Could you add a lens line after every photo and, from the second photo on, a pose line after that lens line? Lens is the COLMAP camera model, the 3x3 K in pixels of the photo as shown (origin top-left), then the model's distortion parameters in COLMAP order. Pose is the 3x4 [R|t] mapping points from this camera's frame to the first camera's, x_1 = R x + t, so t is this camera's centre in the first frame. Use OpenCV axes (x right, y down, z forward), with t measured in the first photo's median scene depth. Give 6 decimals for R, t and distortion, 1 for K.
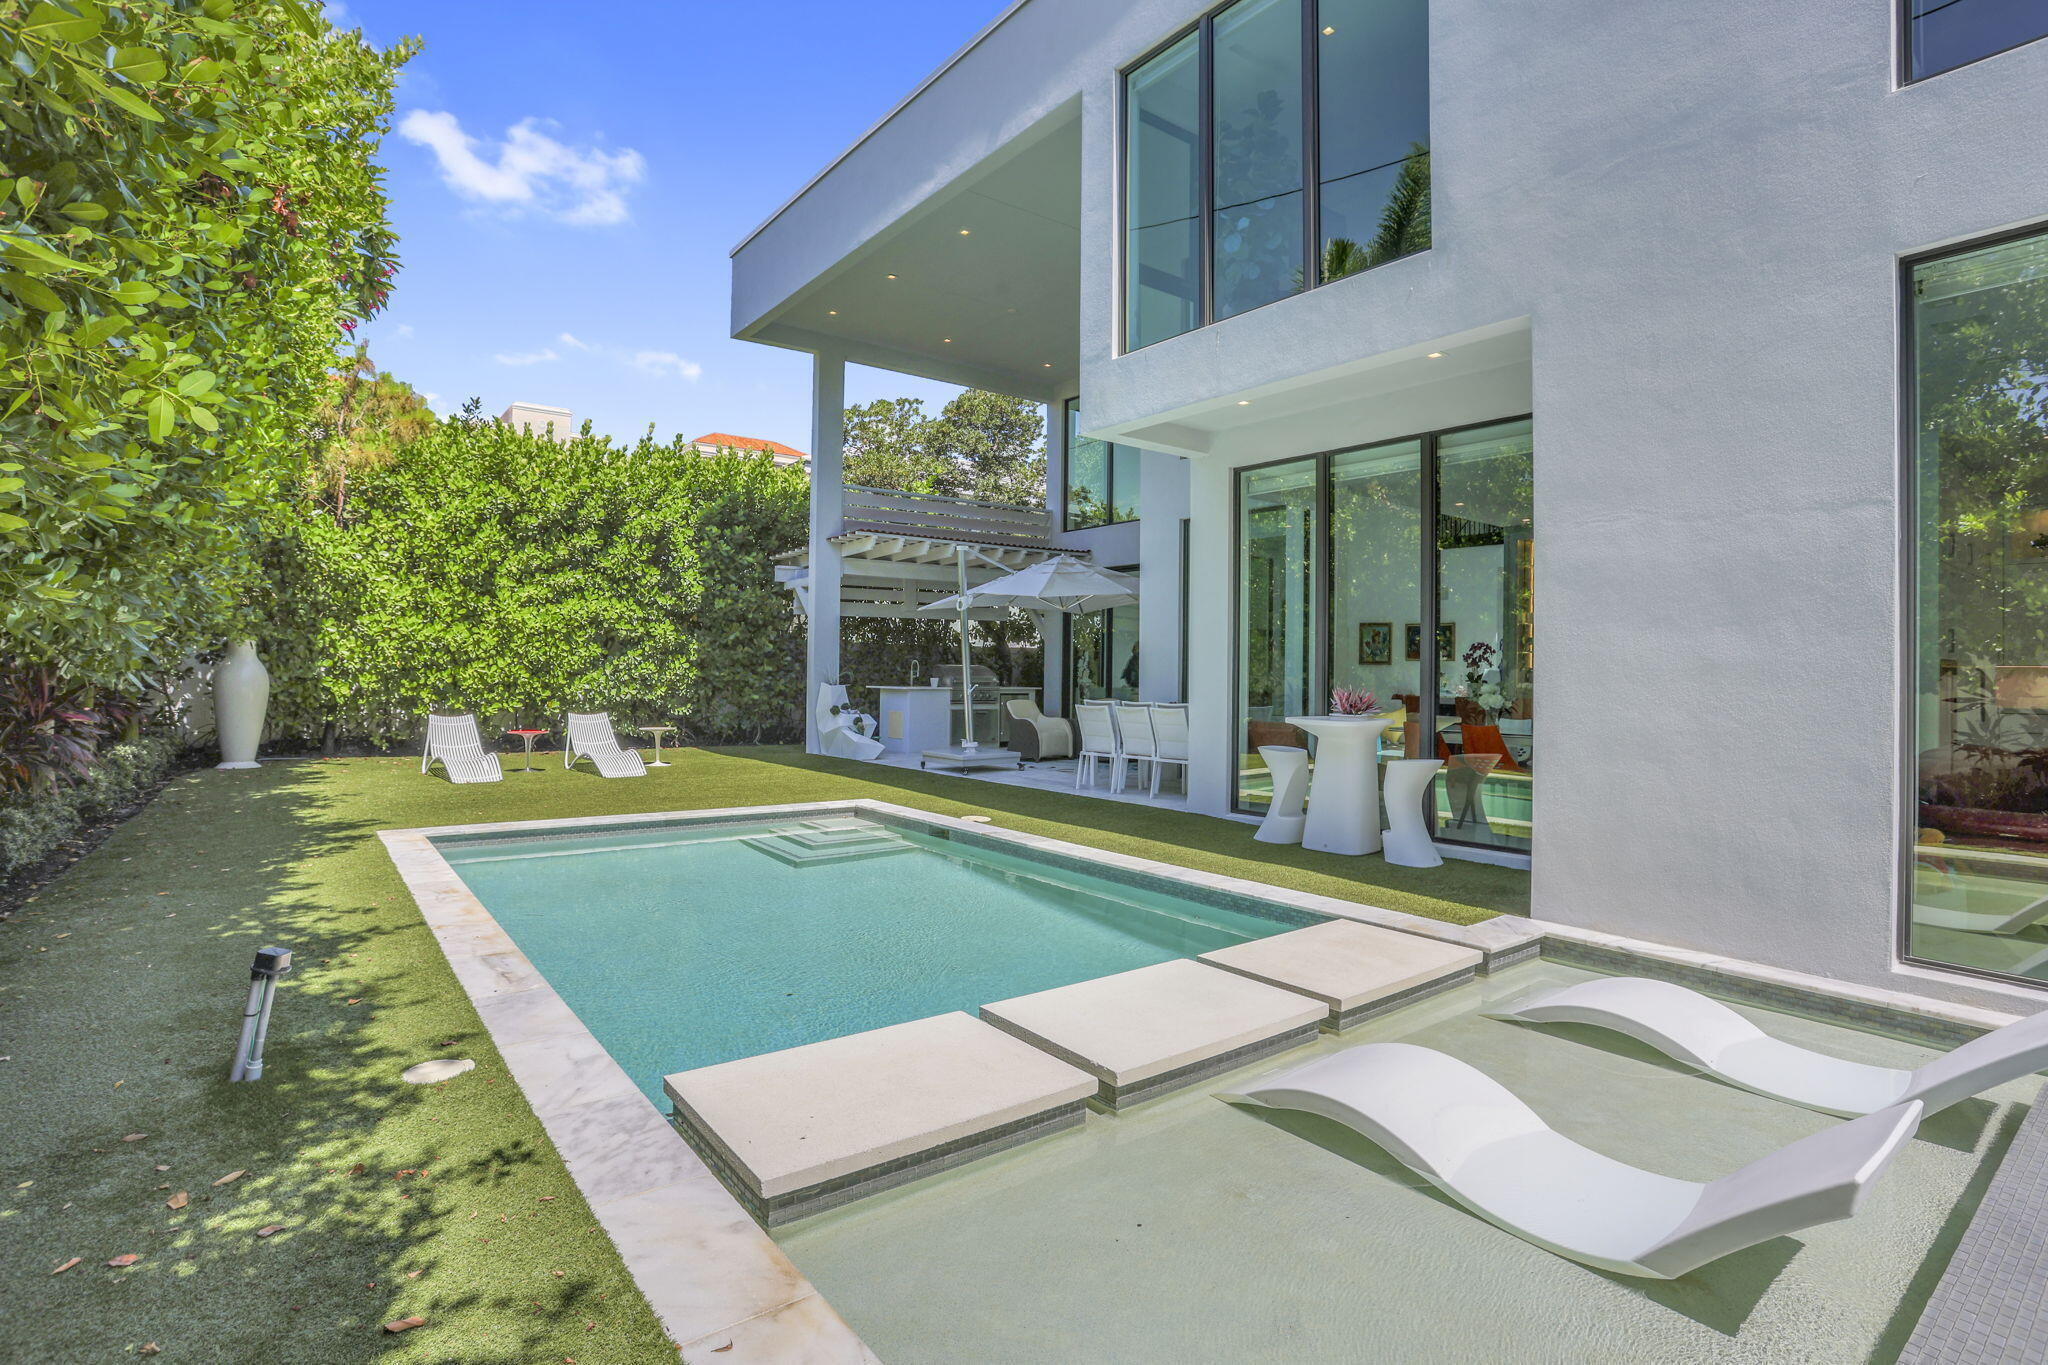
lens RADIAL K [[1006.0, 0, 1025.8], [0, 1006.0, 667.7], [0, 0, 1]] dist [-0.072193, 0.028975]
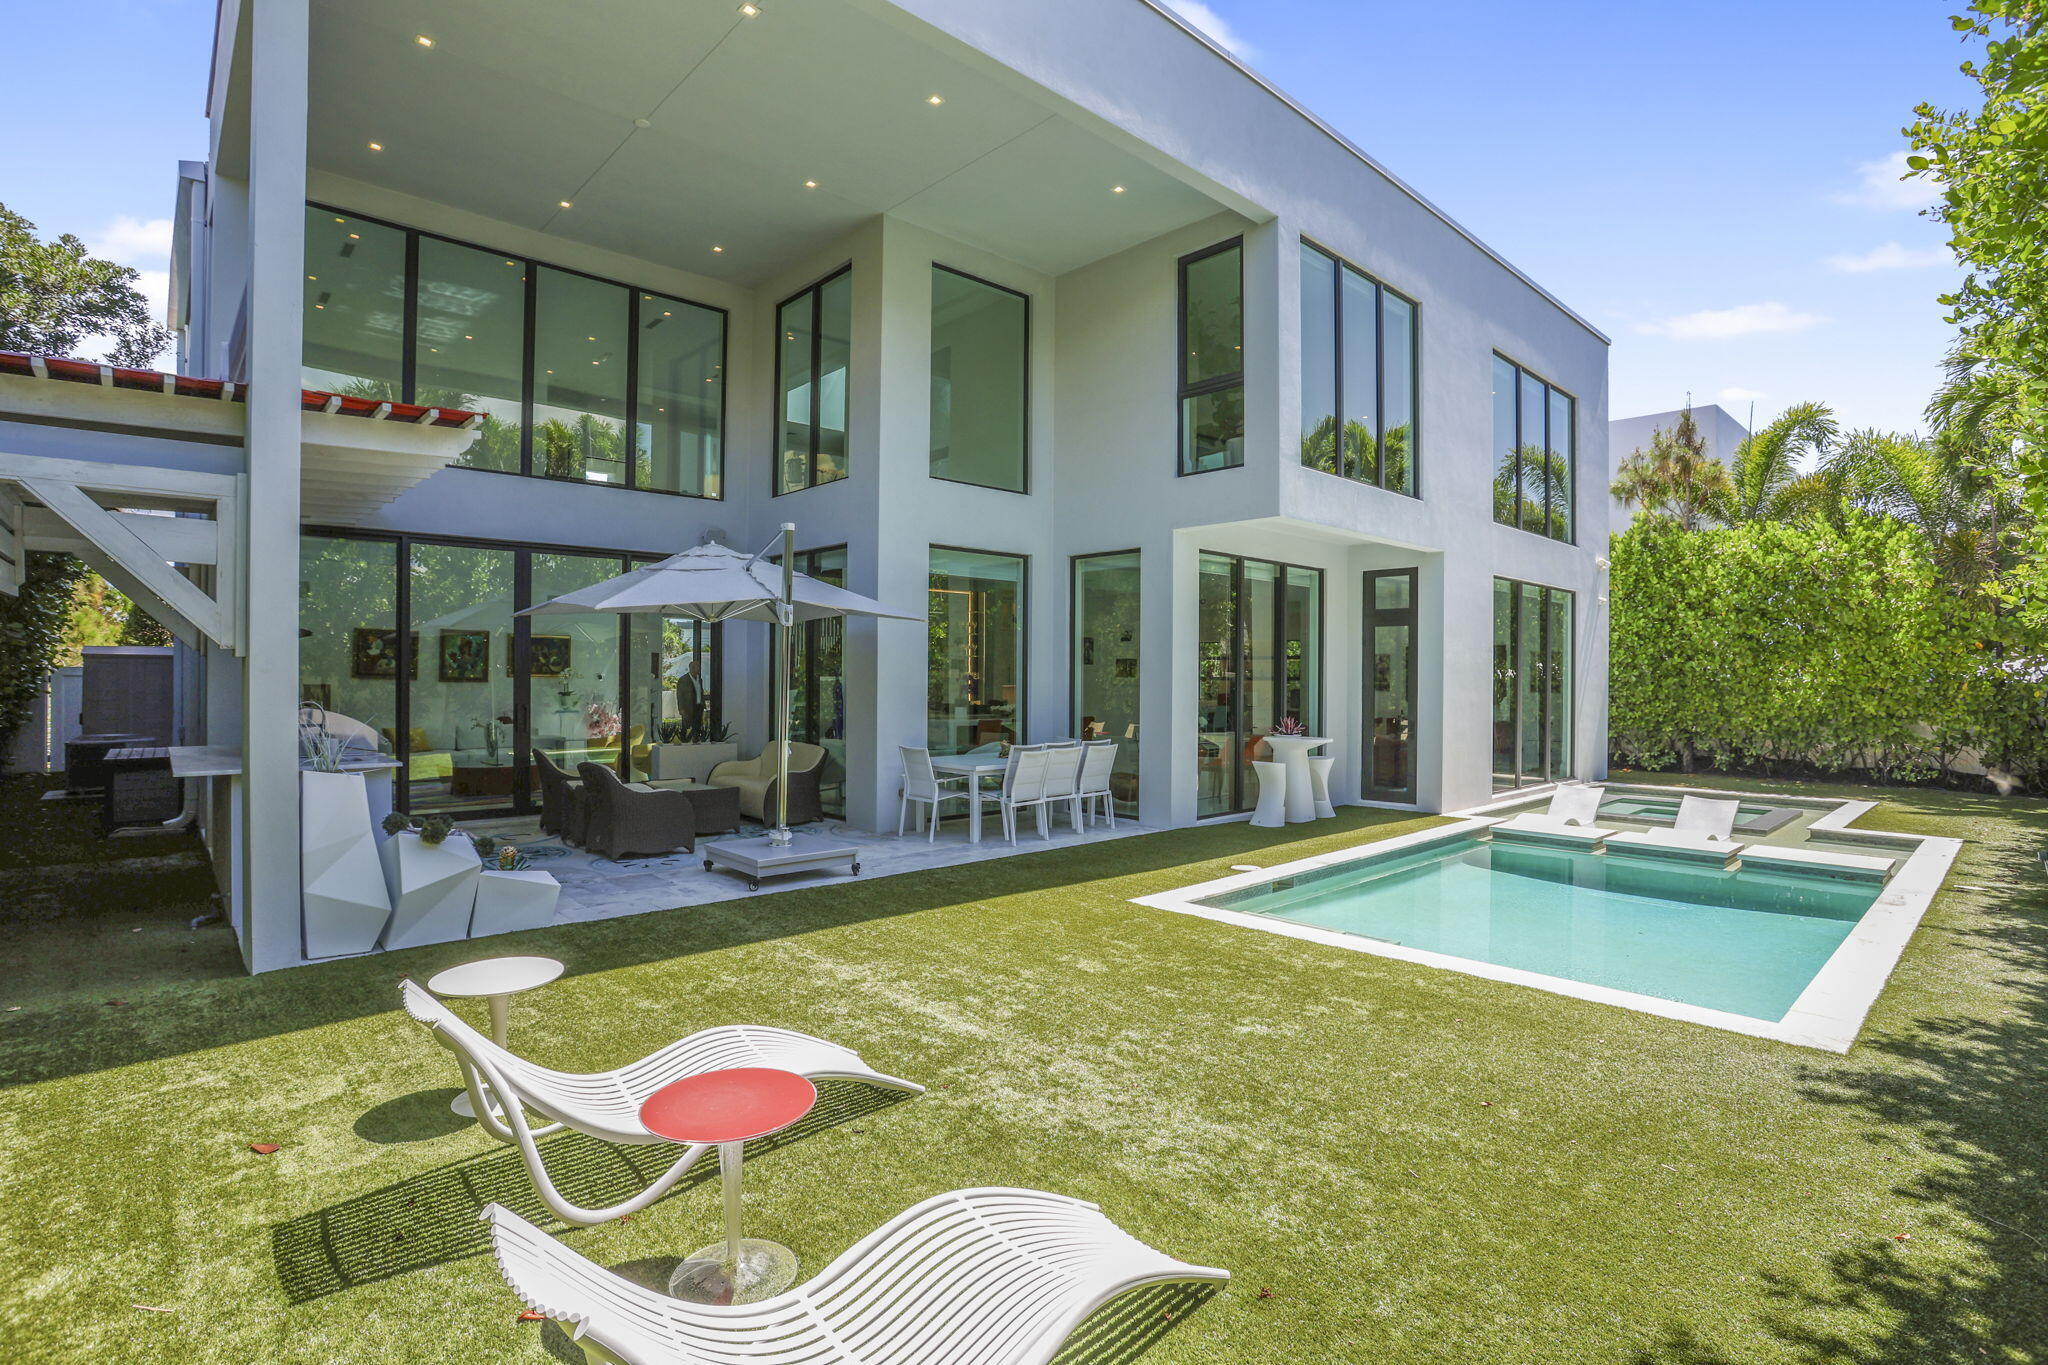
lens RADIAL K [[1006.0, 0, 1025.8], [0, 1006.0, 667.7], [0, 0, 1]] dist [-0.072193, 0.028975]
pose [[-0.098302, -0.010308, 0.995103, -1.164562], [-0.013507, 0.999868, 0.009023, -0.066408], [-0.995065, -0.012554, -0.098428, 1.516192]]
